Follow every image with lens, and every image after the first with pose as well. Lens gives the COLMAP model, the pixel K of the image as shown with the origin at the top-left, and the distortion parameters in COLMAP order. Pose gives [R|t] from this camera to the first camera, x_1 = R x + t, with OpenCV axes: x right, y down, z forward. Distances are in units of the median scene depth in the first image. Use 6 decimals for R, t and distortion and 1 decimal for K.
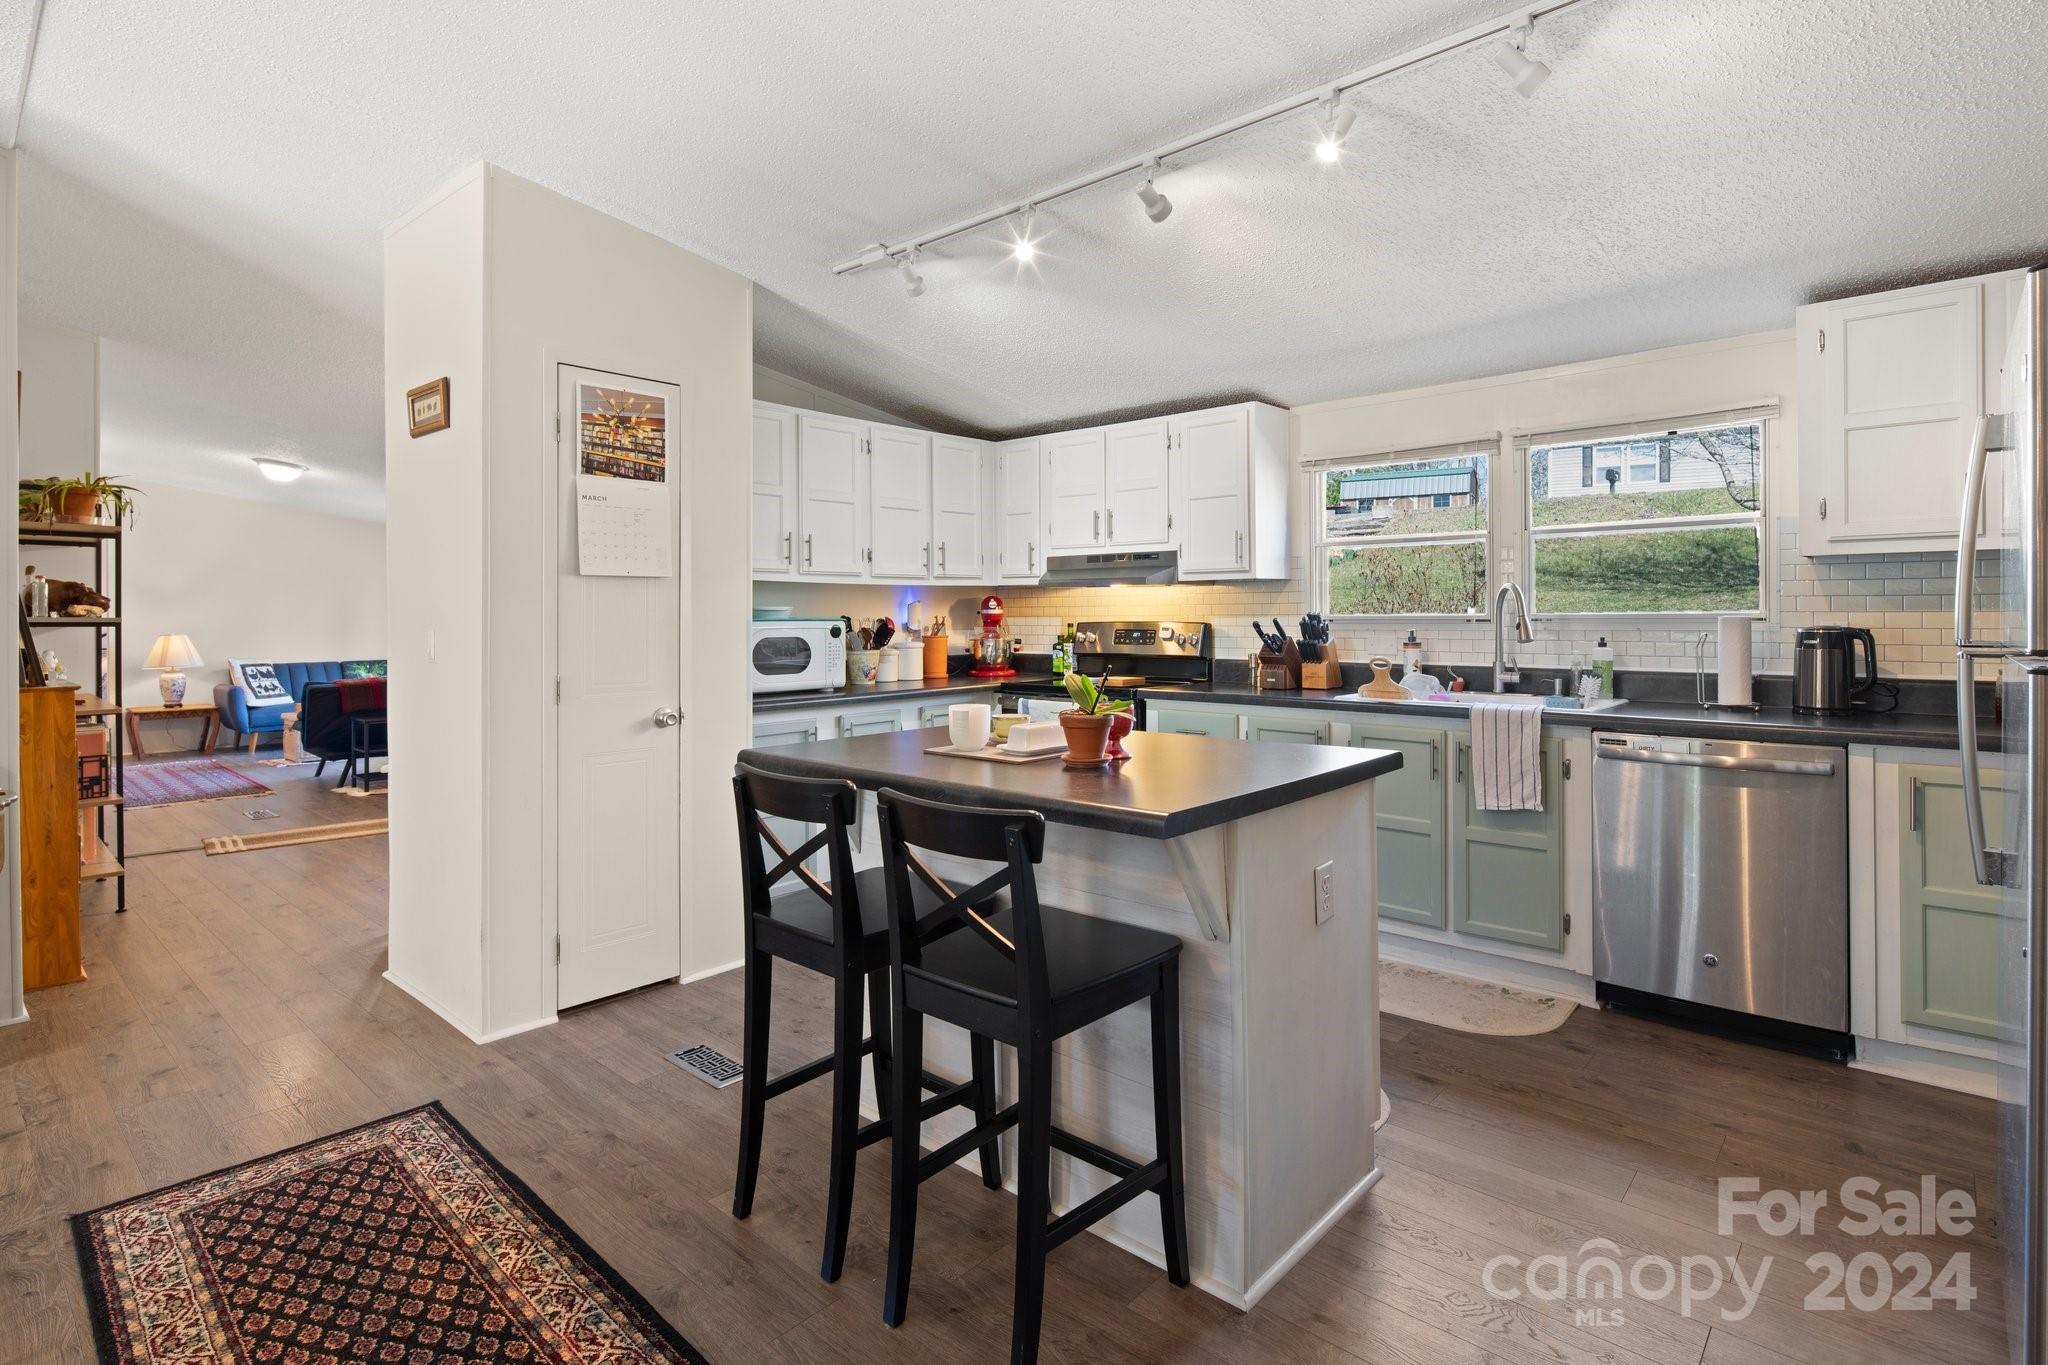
lens RADIAL K [[1019.3, 0, 1035.1], [0, 1019.3, 628.7], [0, 0, 1]] dist [0.000924, -0.000109]
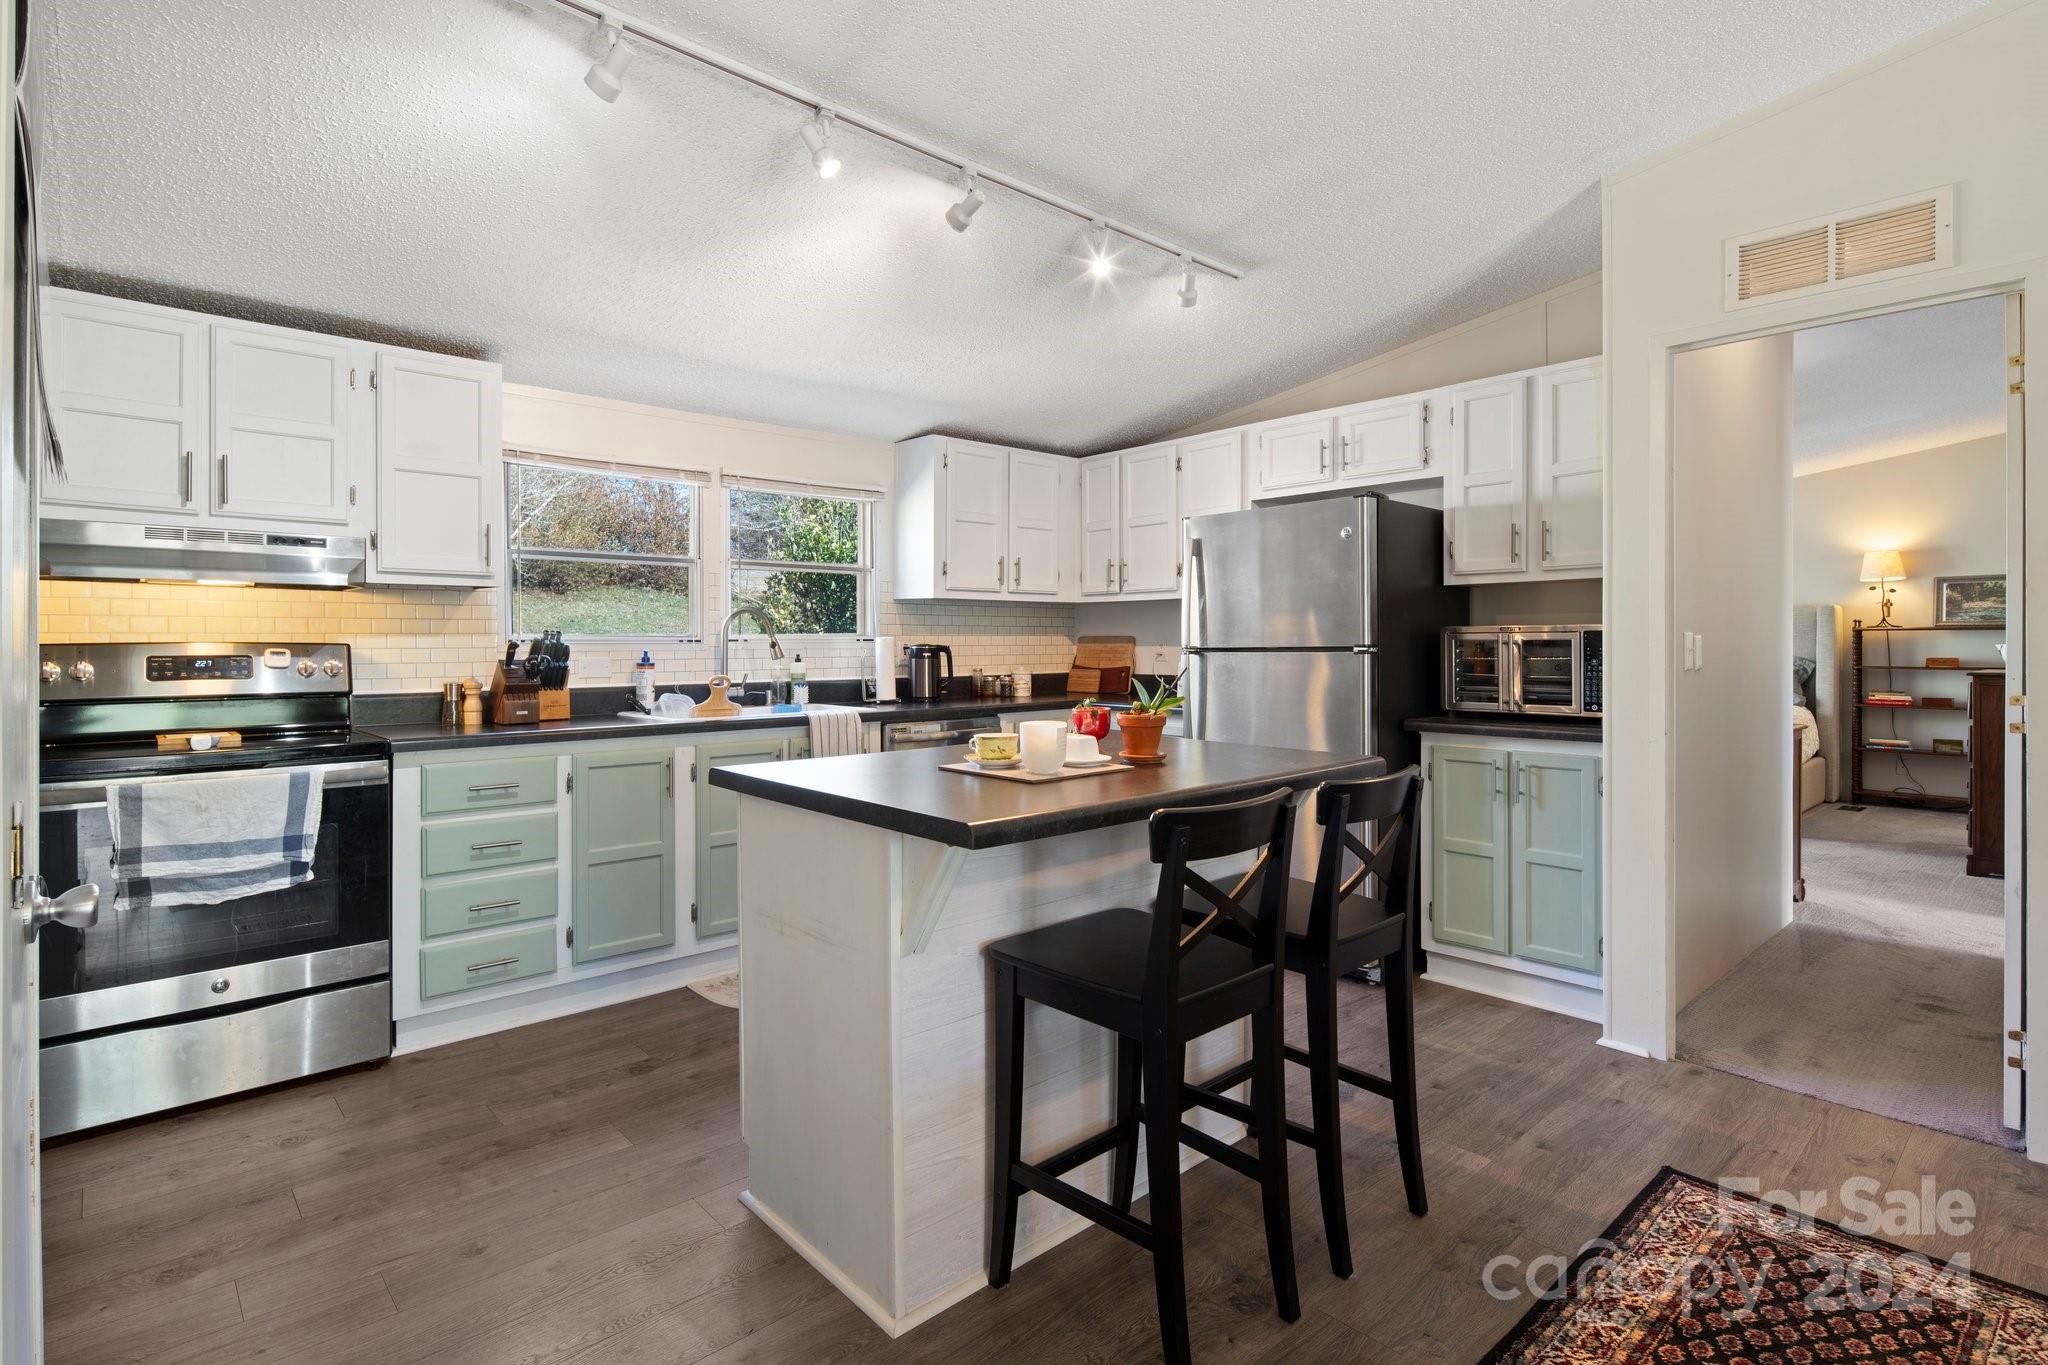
lens RADIAL K [[1014.1, 0, 1024.7], [0, 1014.1, 647.5], [0, 0, 1]] dist [0.000917, -0.000492]
pose [[0.110092, -0.000516, 0.993921, -0.287215], [0.013712, 0.999905, -0.000999, 0.002415], [-0.993827, 0.013738, 0.110089, 0.276106]]
